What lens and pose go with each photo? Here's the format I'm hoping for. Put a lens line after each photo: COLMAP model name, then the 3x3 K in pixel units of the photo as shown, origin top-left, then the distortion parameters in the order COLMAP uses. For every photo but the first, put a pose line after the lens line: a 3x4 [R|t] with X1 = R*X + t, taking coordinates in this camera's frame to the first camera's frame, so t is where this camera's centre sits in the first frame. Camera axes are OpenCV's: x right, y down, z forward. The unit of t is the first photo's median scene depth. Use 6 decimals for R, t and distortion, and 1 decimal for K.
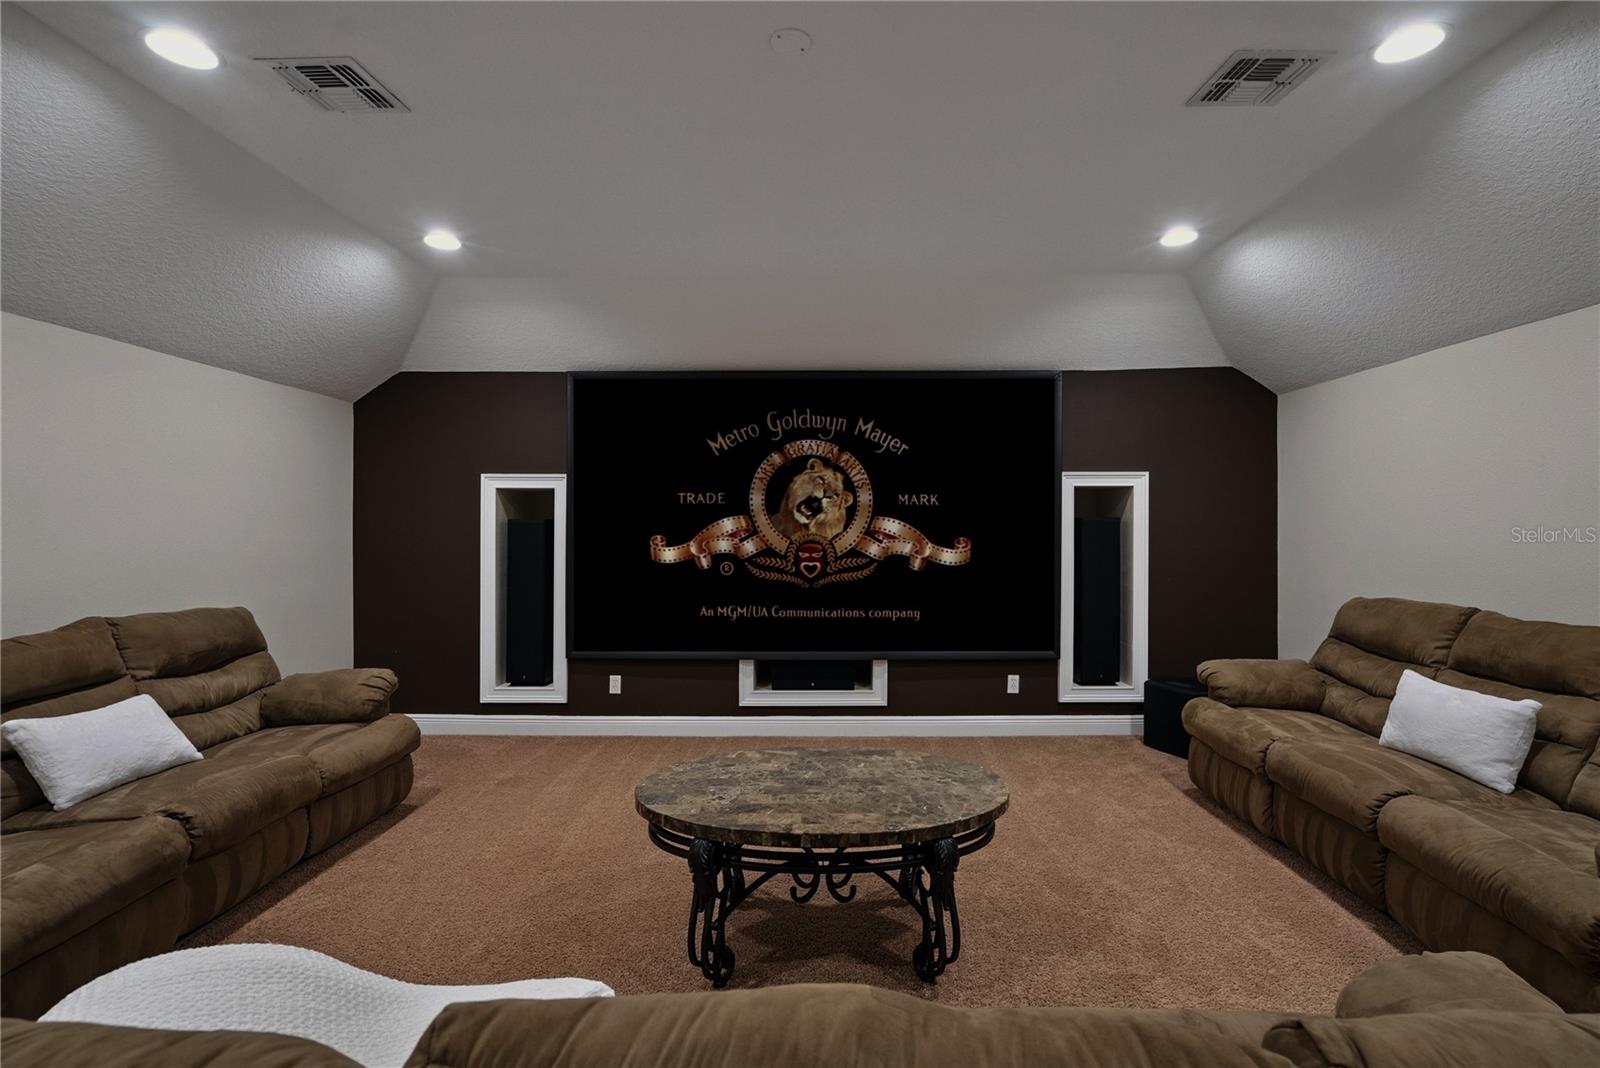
lens RADIAL K [[732.7, 0, 801.2], [0, 732.7, 532.2], [0, 0, 1]] dist [-0.004108, 0.000931]
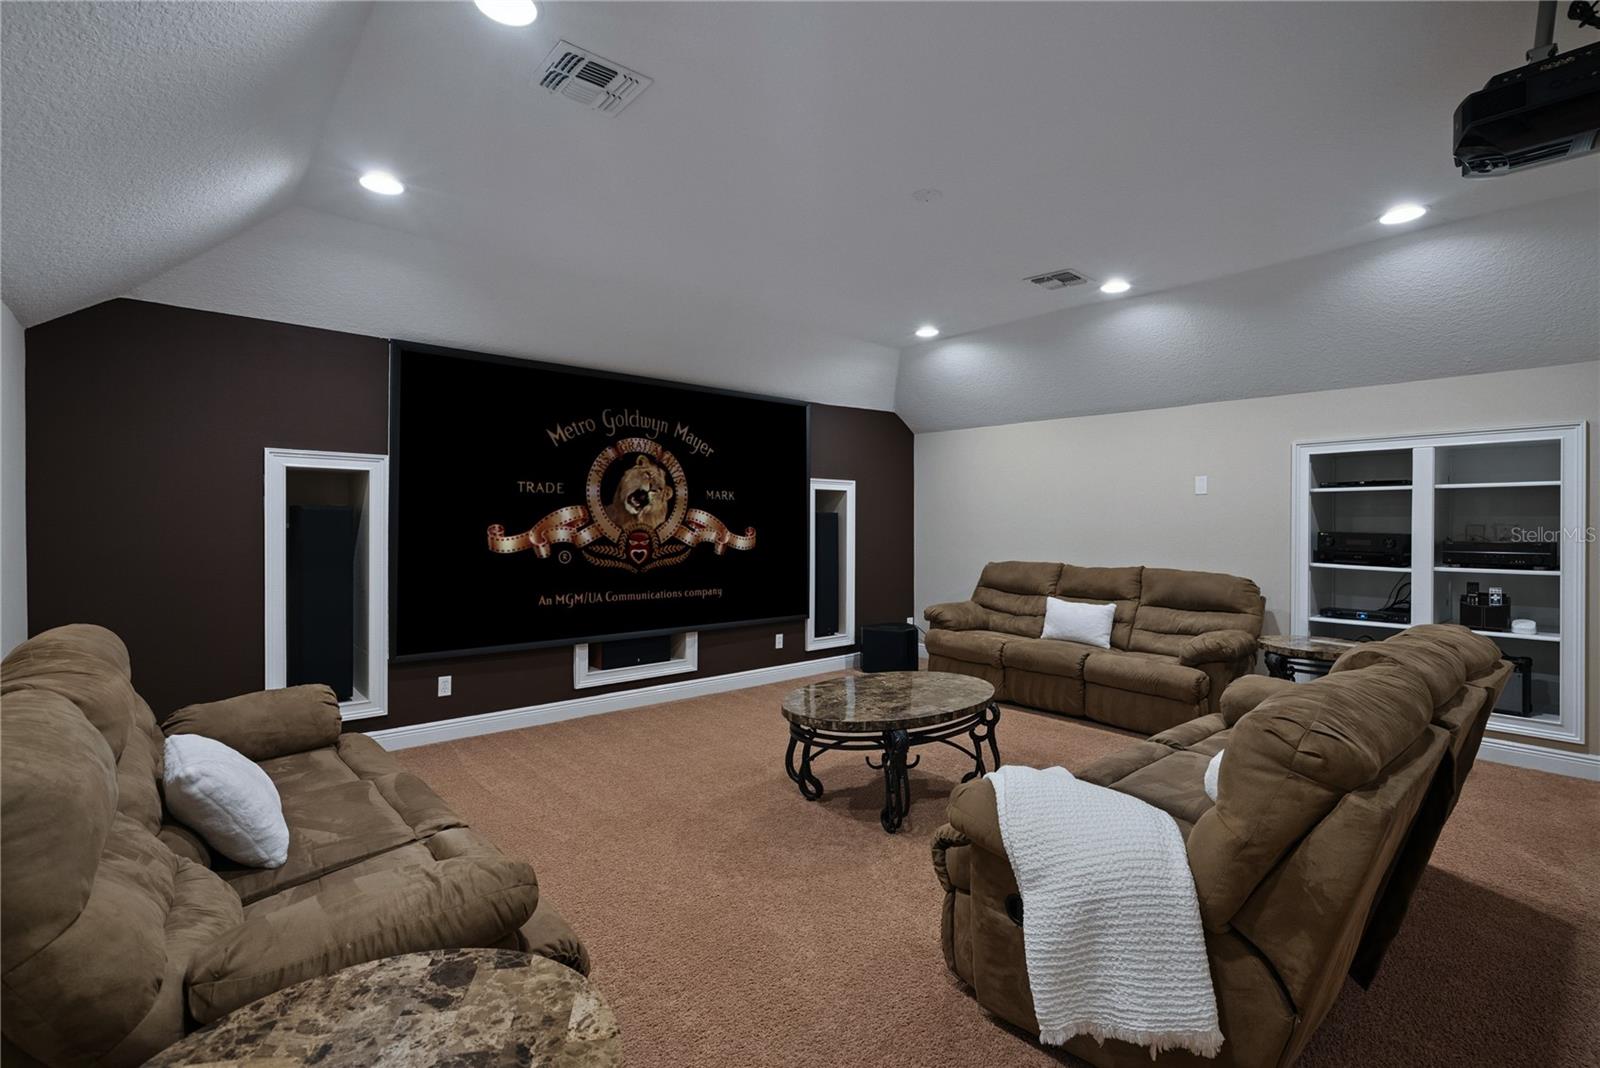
lens RADIAL K [[732.7, 0, 799.8], [0, 732.7, 531.3], [0, 0, 1]] dist [-0.004108, 0.000931]
pose [[0.748646, -0.003141, 0.662962, -0.536218], [-0.002223, 0.999971, 0.007248, 0.005143], [-0.662966, -0.006900, 0.748618, 0.015638]]
